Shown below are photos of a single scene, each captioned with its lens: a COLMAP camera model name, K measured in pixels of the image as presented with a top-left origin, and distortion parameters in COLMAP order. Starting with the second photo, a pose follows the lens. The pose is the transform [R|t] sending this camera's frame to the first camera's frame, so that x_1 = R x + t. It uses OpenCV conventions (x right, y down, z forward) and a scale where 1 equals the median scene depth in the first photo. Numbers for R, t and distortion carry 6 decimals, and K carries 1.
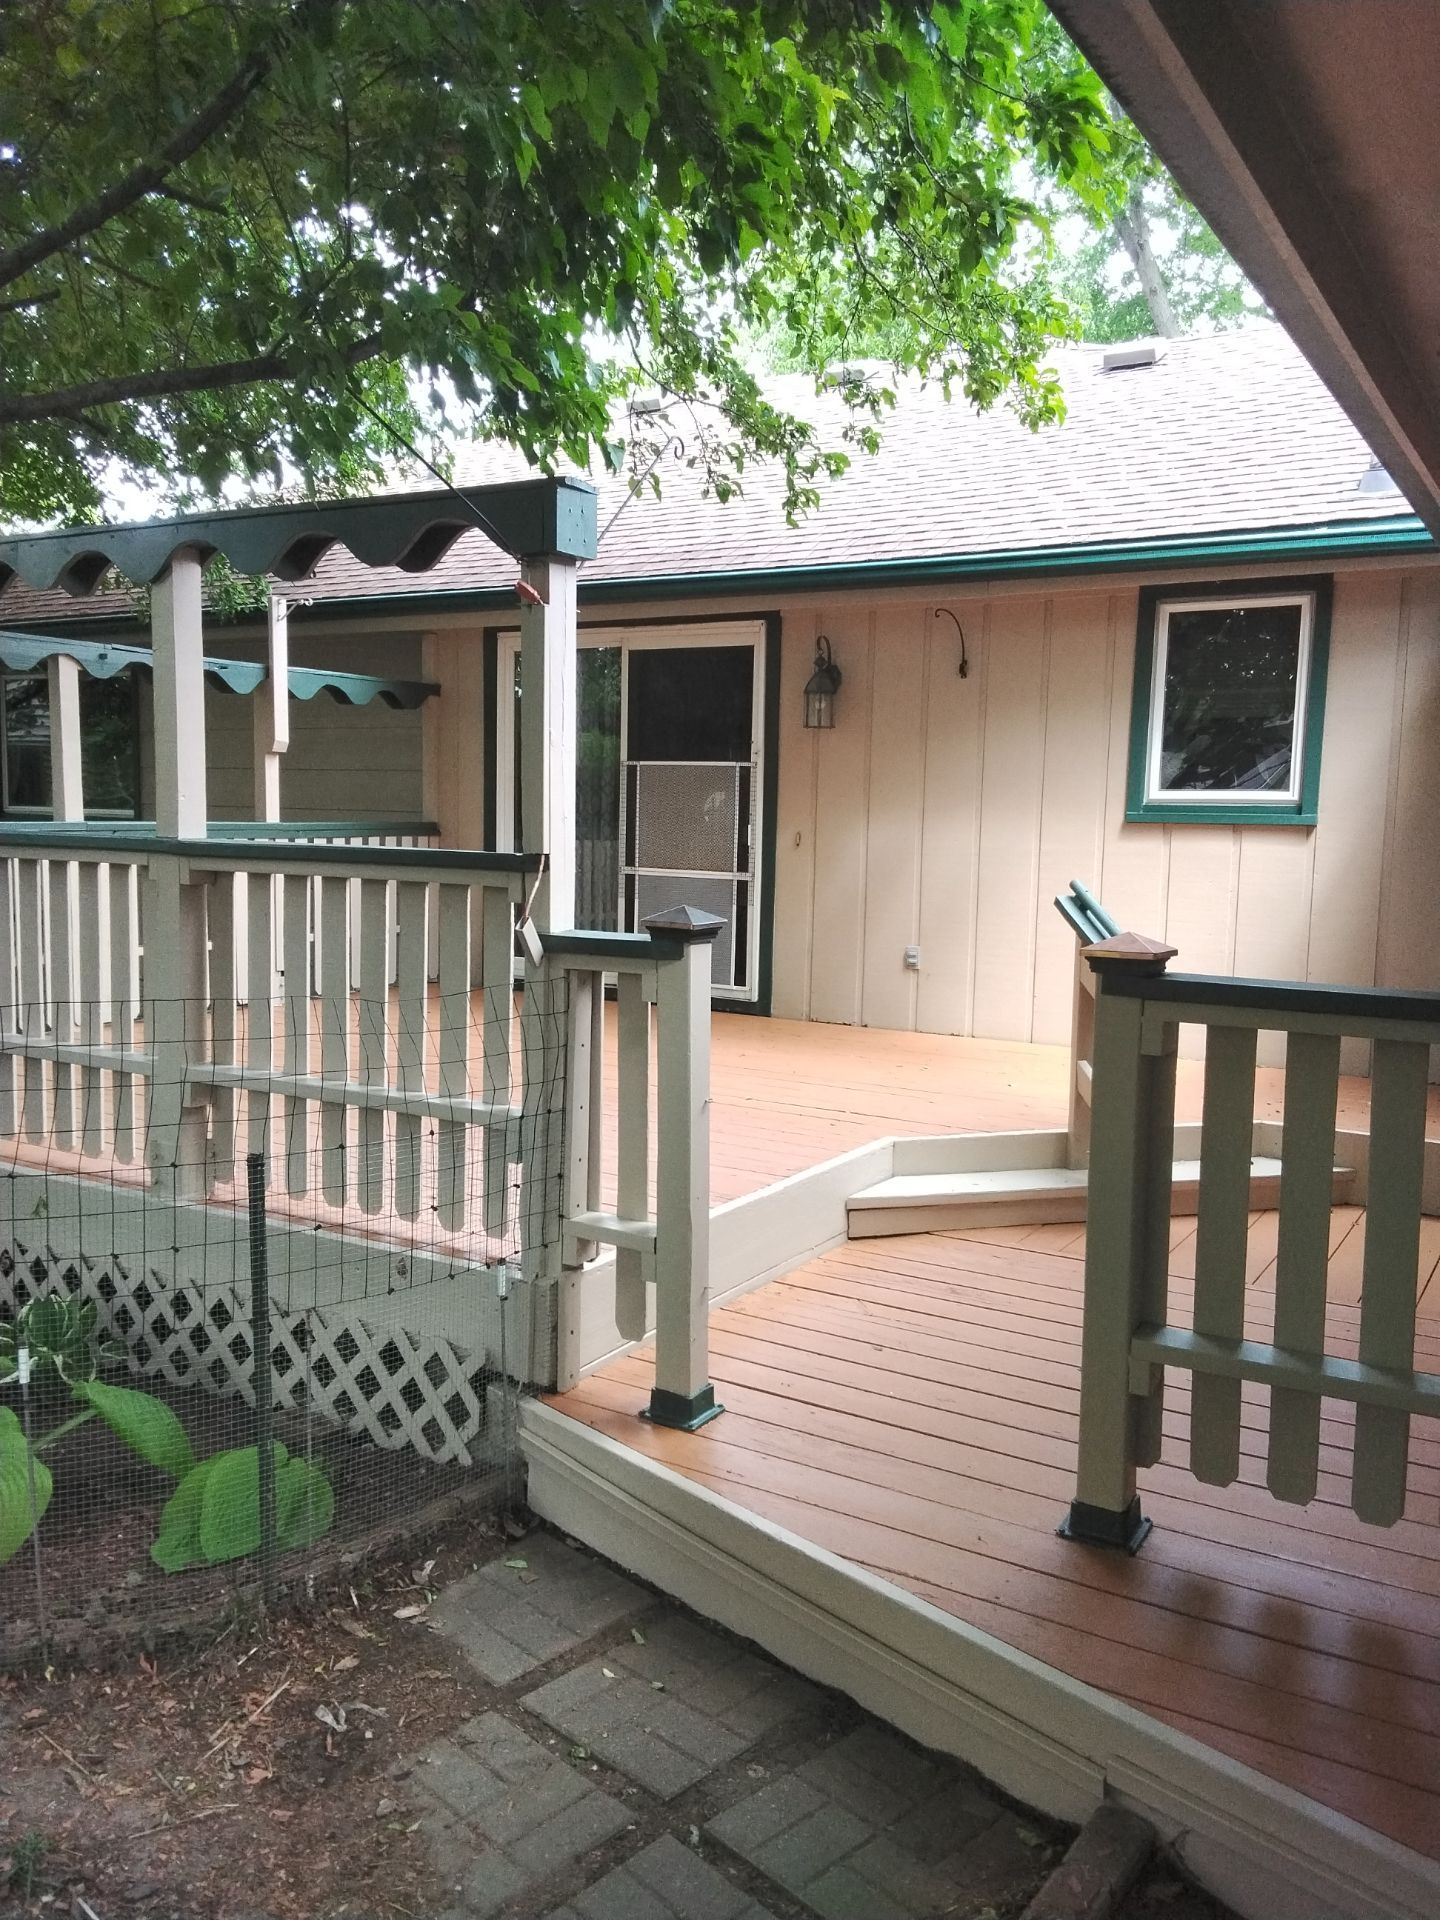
lens RADIAL K [[1481.7, 0, 720.0], [0, 1481.7, 960.0], [0, 0, 1]] dist [0.123679, -0.187452]
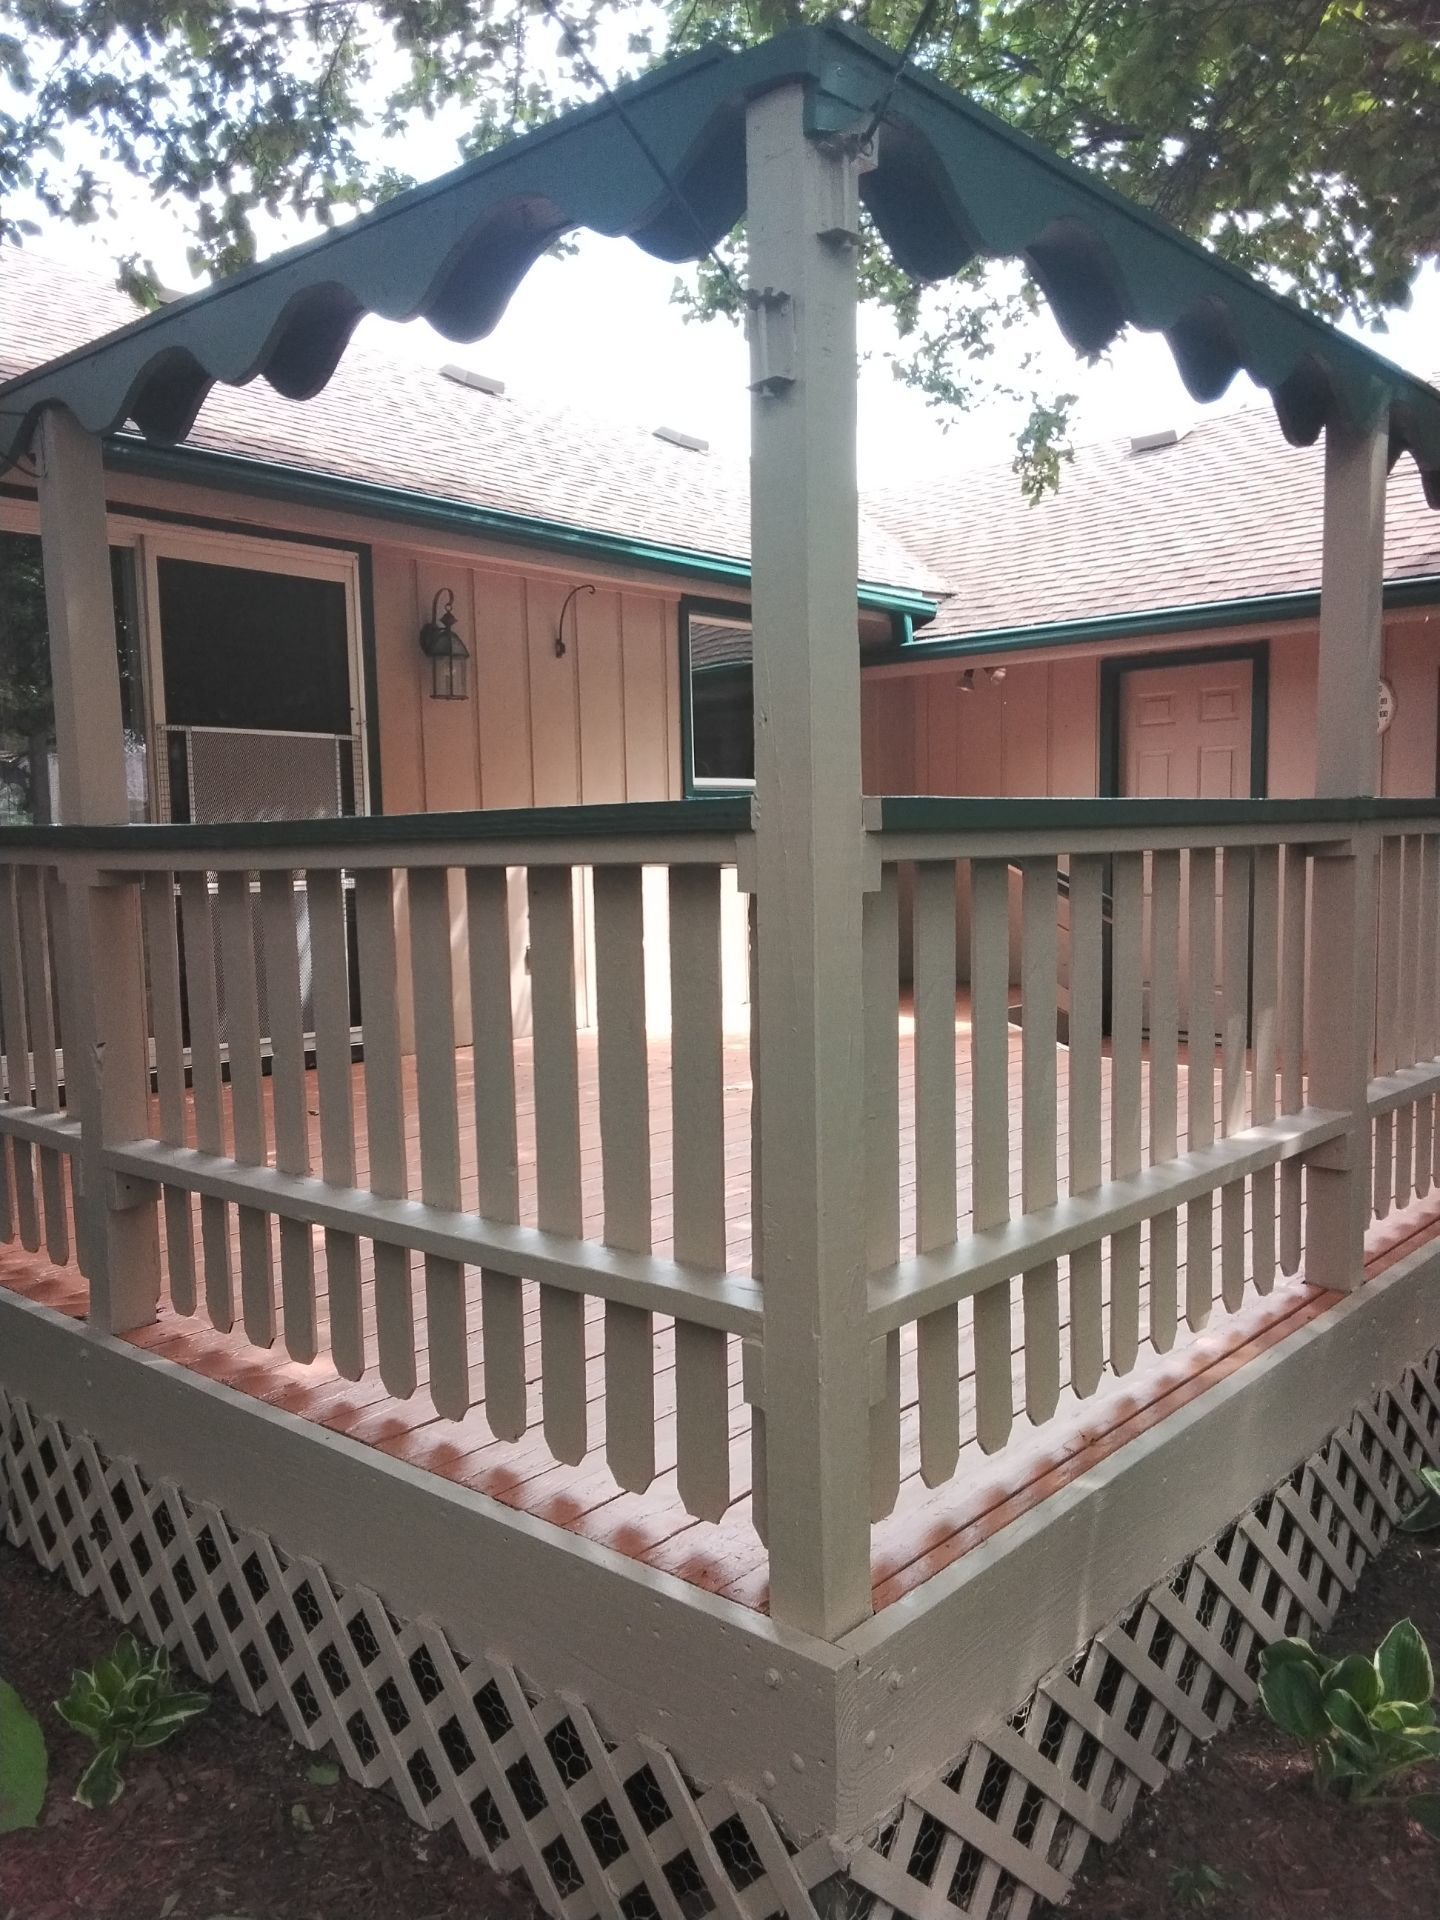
lens RADIAL K [[1476.7, 0, 714.1], [0, 1476.7, 957.8], [0, 0, 1]] dist [0.122330, -0.172364]
pose [[0.178223, -0.104991, 0.978373, -1.440555], [0.121522, 0.989028, 0.083997, -0.124623], [-0.976457, 0.103923, 0.189027, 1.386869]]
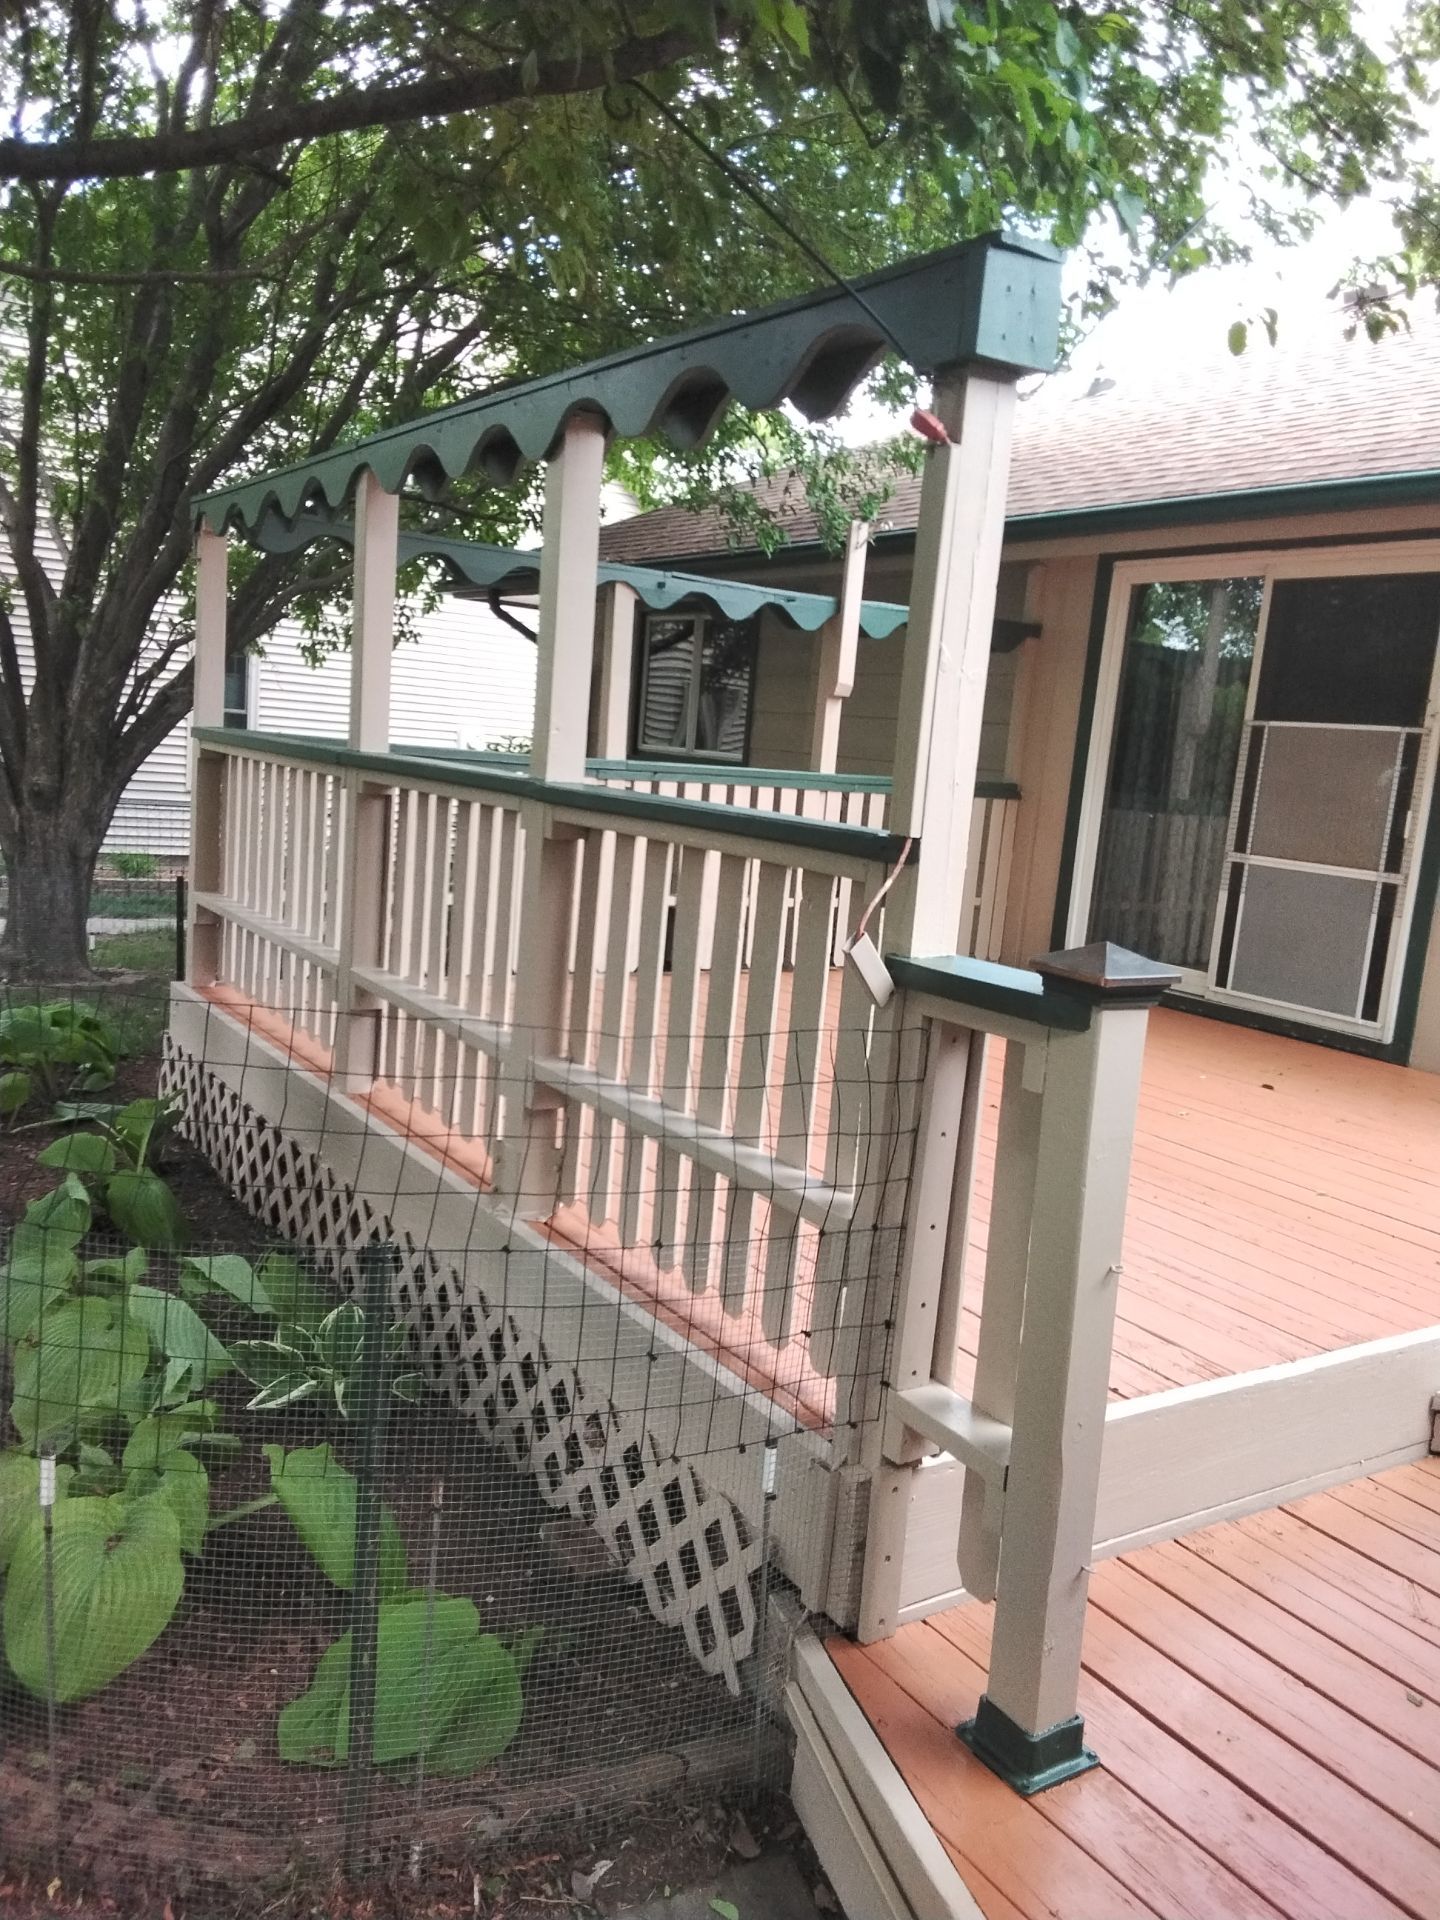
lens RADIAL K [[1476.7, 0, 714.1], [0, 1476.7, 957.8], [0, 0, 1]] dist [0.122330, -0.172364]
pose [[0.897026, 0.116328, -0.426394, 0.075541], [-0.105427, 0.993210, 0.049175, -0.035863], [0.429220, 0.000842, 0.903200, 0.324526]]
